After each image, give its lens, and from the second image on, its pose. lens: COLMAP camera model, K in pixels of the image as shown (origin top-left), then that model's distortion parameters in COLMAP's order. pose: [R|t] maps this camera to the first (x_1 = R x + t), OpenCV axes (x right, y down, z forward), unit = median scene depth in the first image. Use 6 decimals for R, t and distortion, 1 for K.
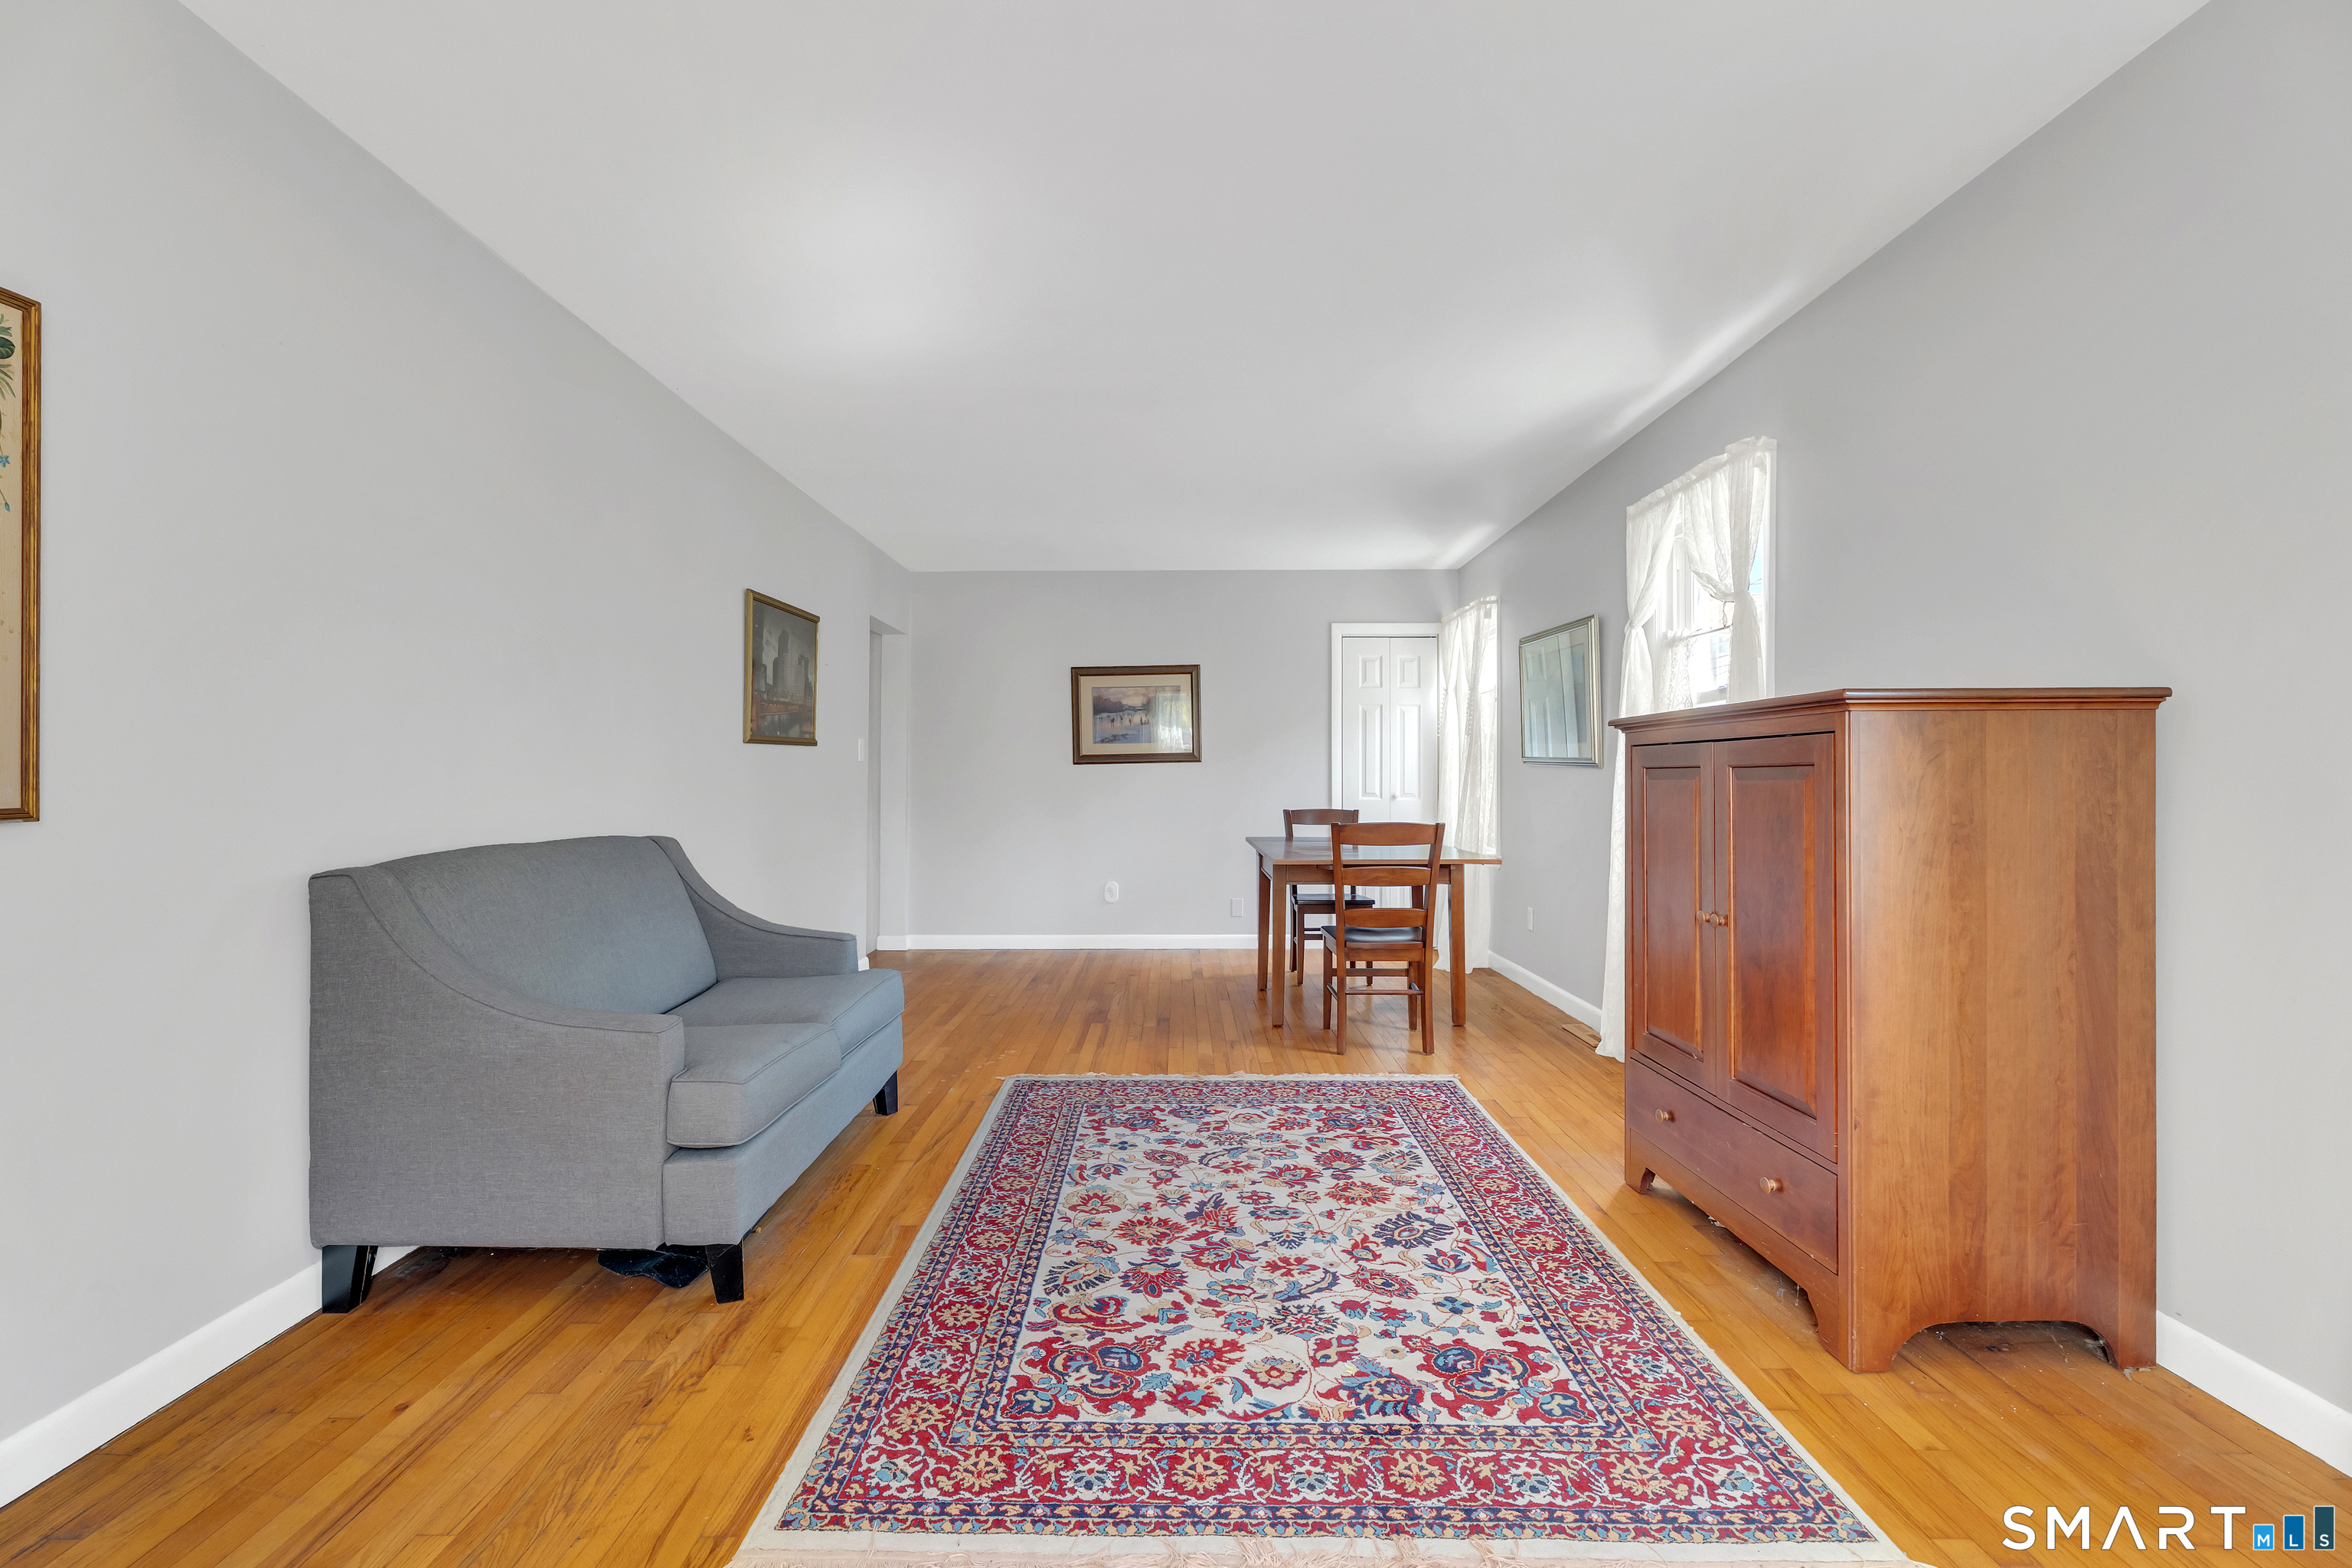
lens RADIAL K [[1044.9, 0, 1162.0], [0, 1044.9, 777.0], [0, 0, 1]] dist [-0.002929, -0.000410]
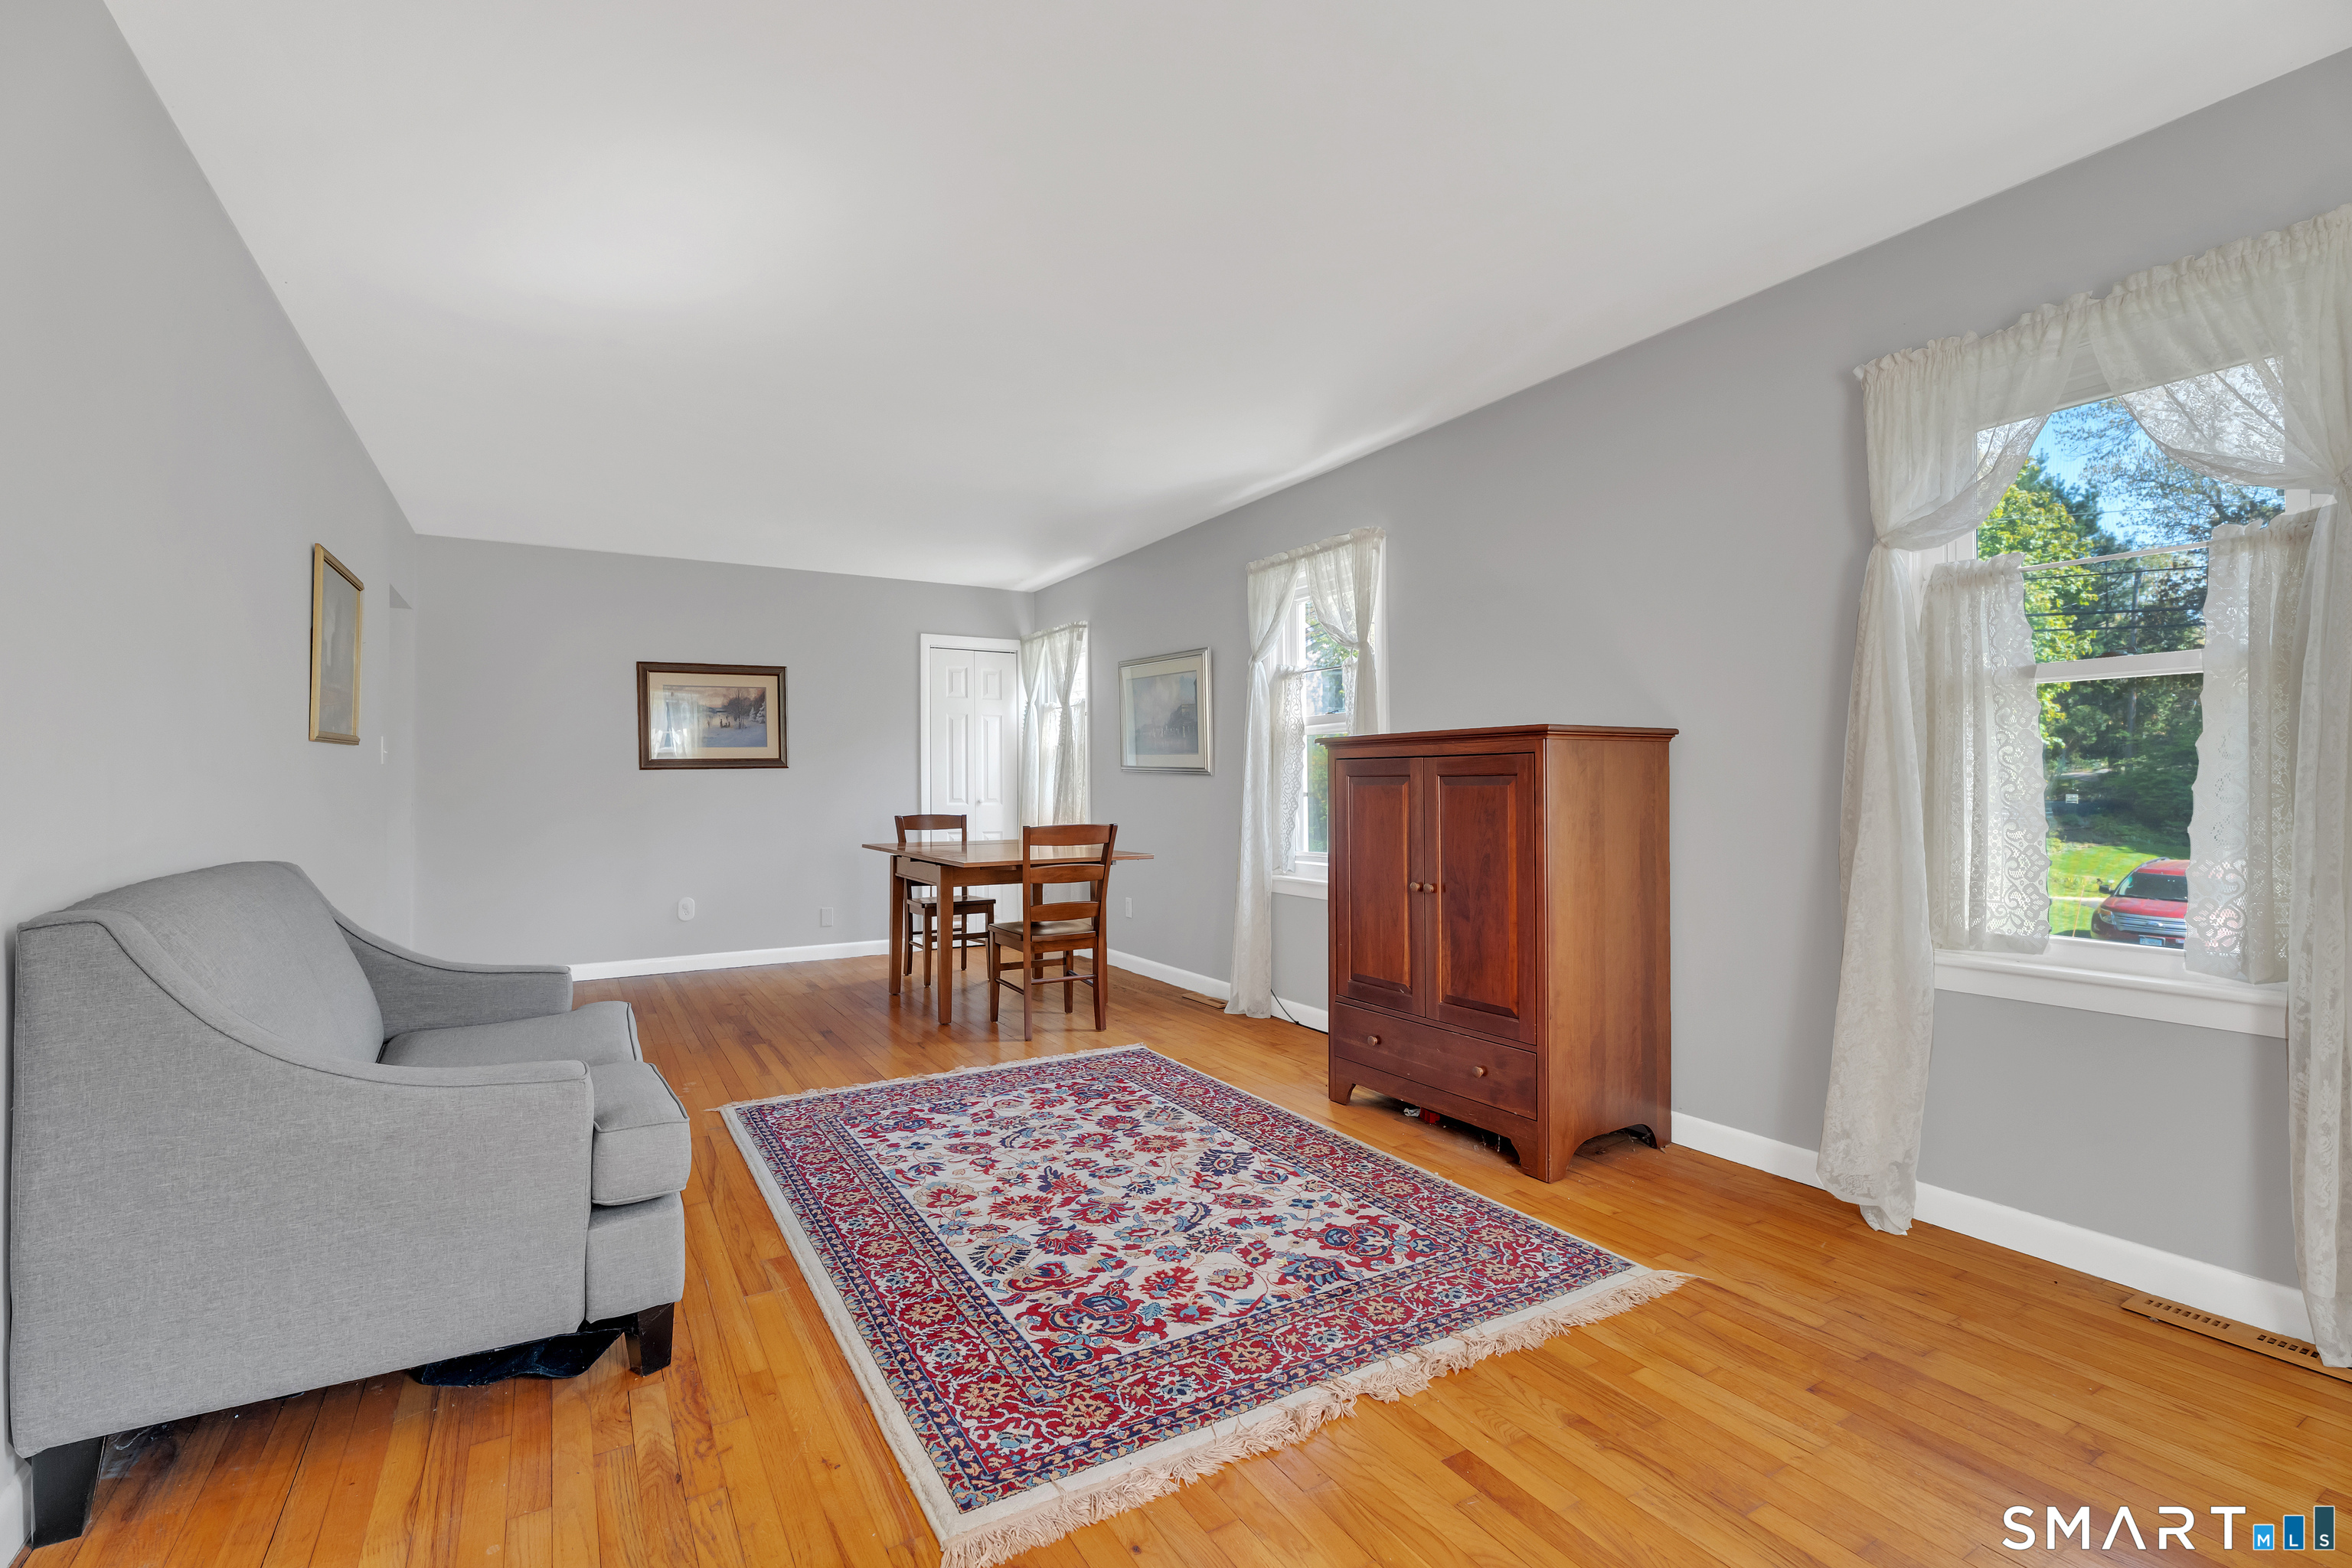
lens RADIAL K [[1044.9, 0, 1162.7], [0, 1044.9, 778.5], [0, 0, 1]] dist [-0.002929, -0.000410]
pose [[0.855660, 0.001839, 0.517535, -0.437925], [0.000655, 0.999989, -0.004636, -0.000038], [-0.517538, 0.004306, 0.855650, 0.007284]]
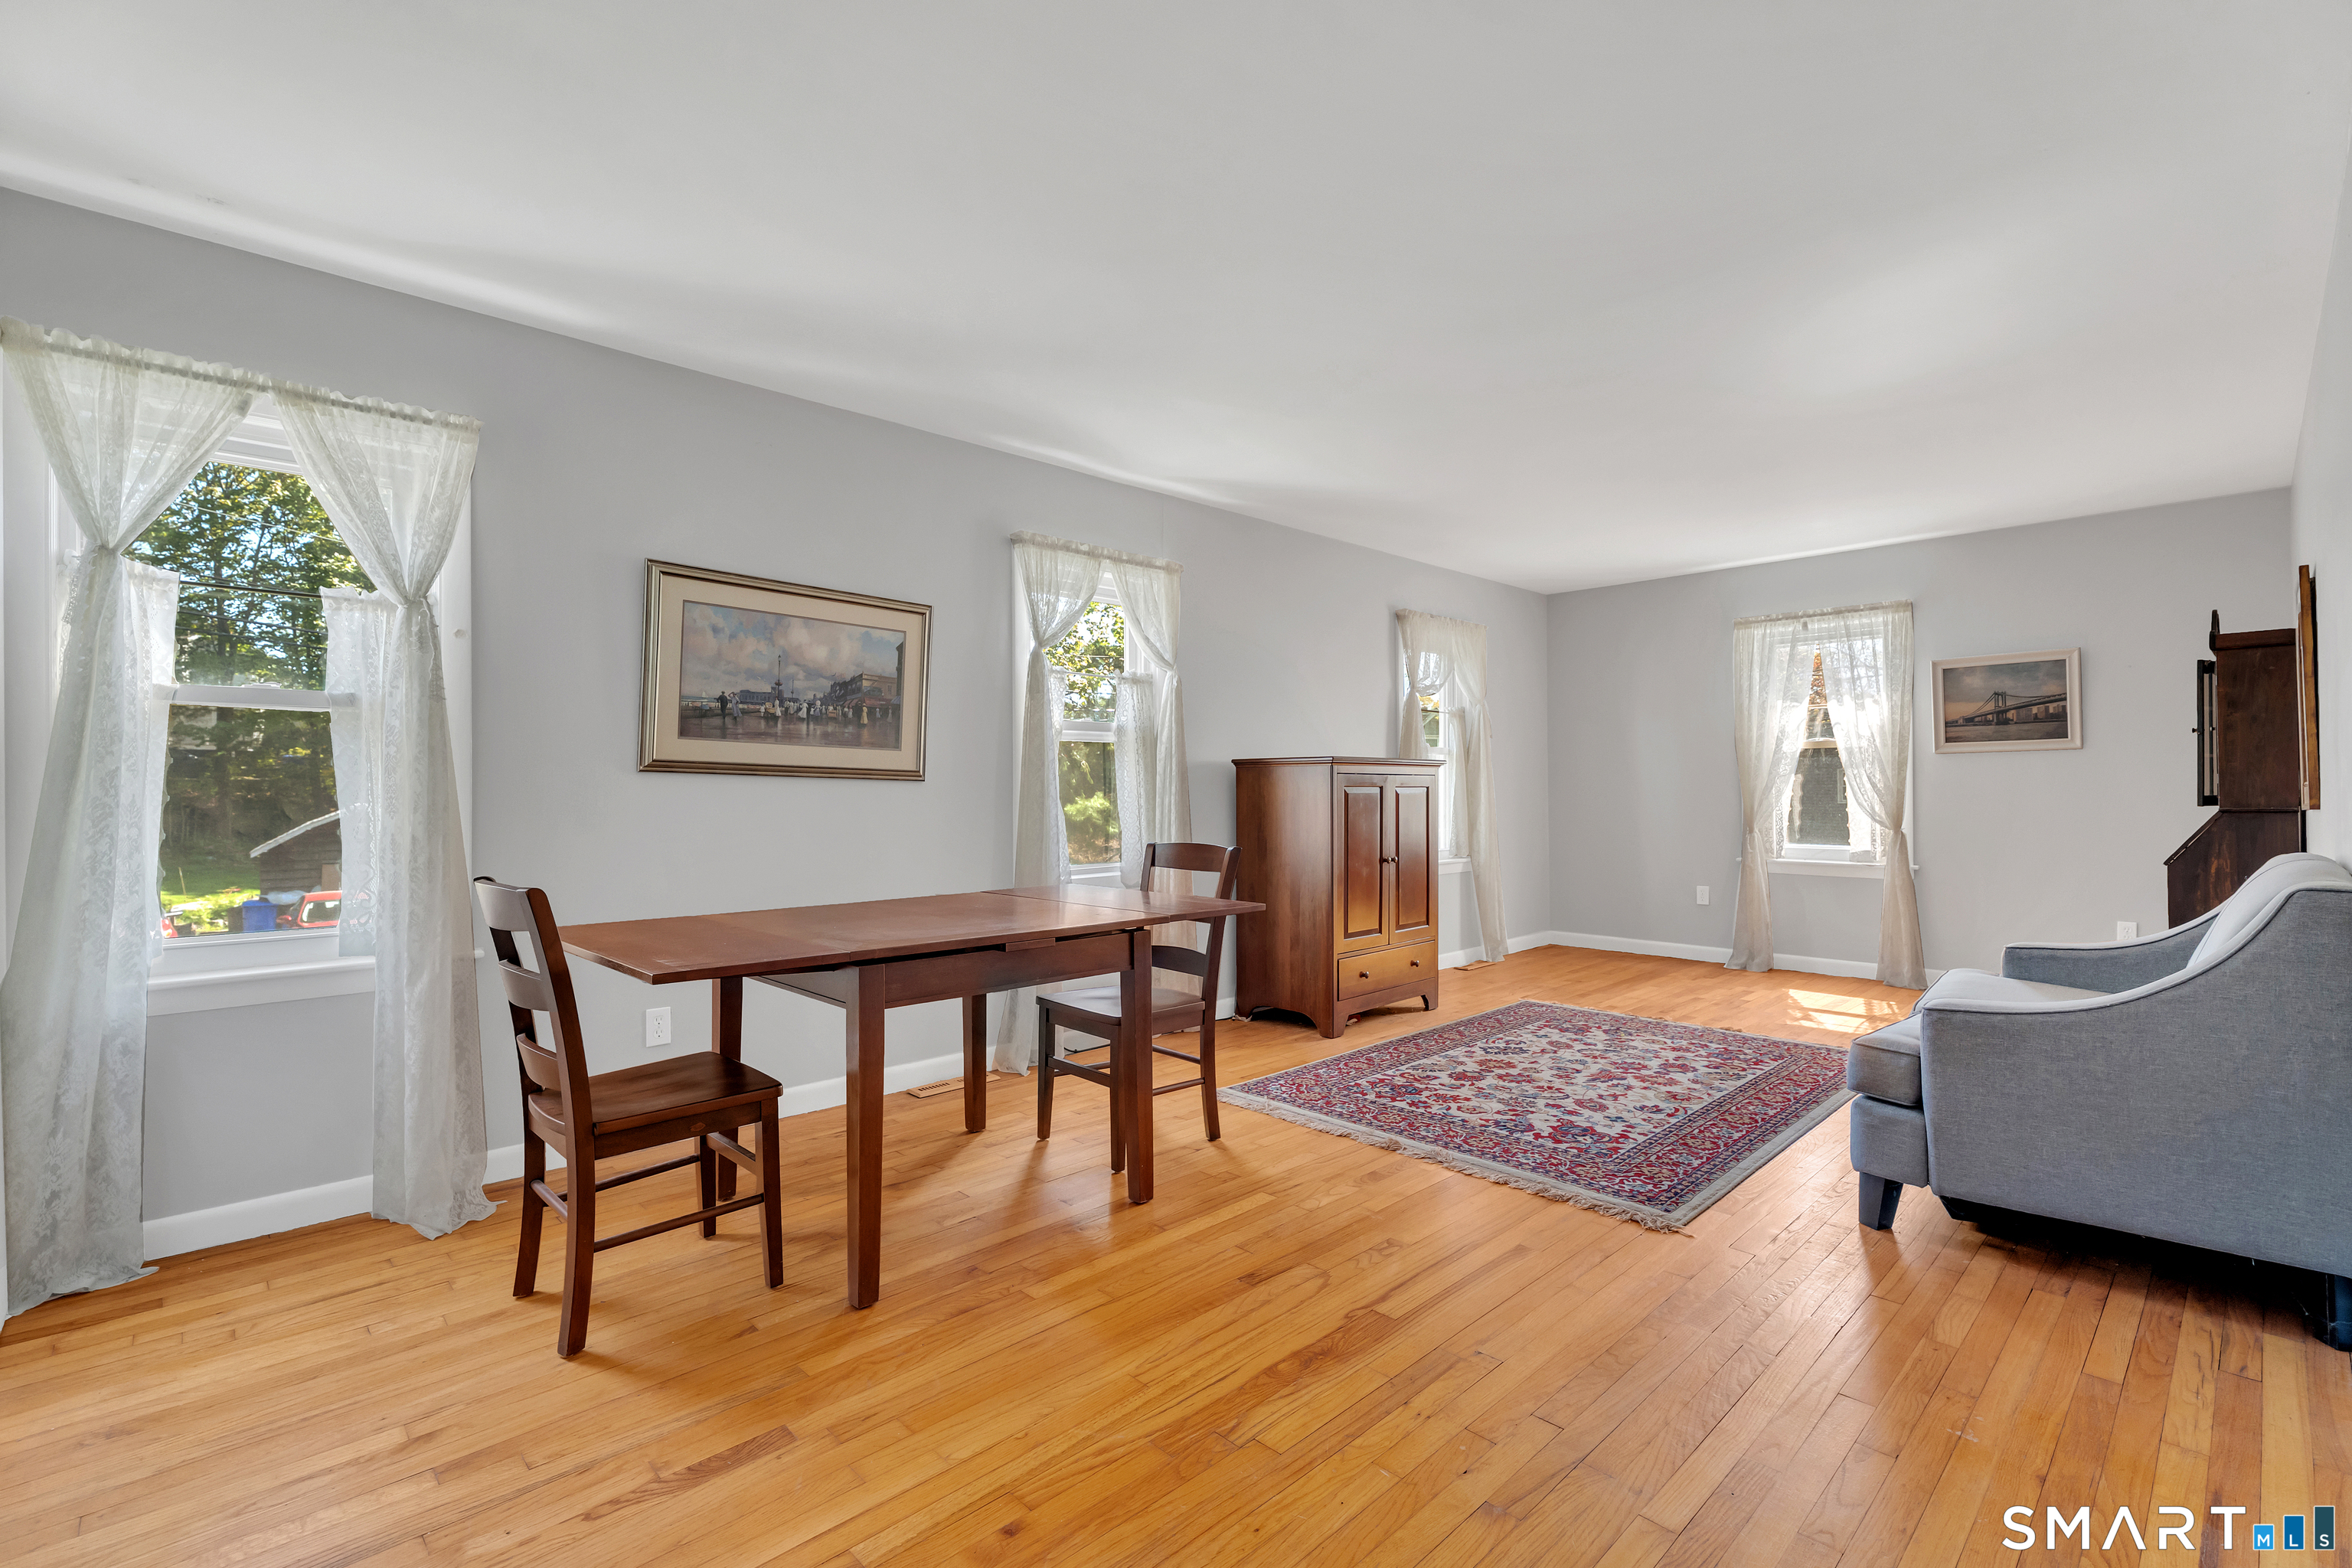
lens RADIAL K [[1044.9, 0, 1172.9], [0, 1044.9, 779.4], [0, 0, 1]] dist [-0.002929, -0.000410]
pose [[-0.702537, 0.011622, 0.711552, -0.610991], [0.004013, 0.999915, -0.012369, 0.001855], [-0.711636, -0.005834, -0.702524, 2.583150]]
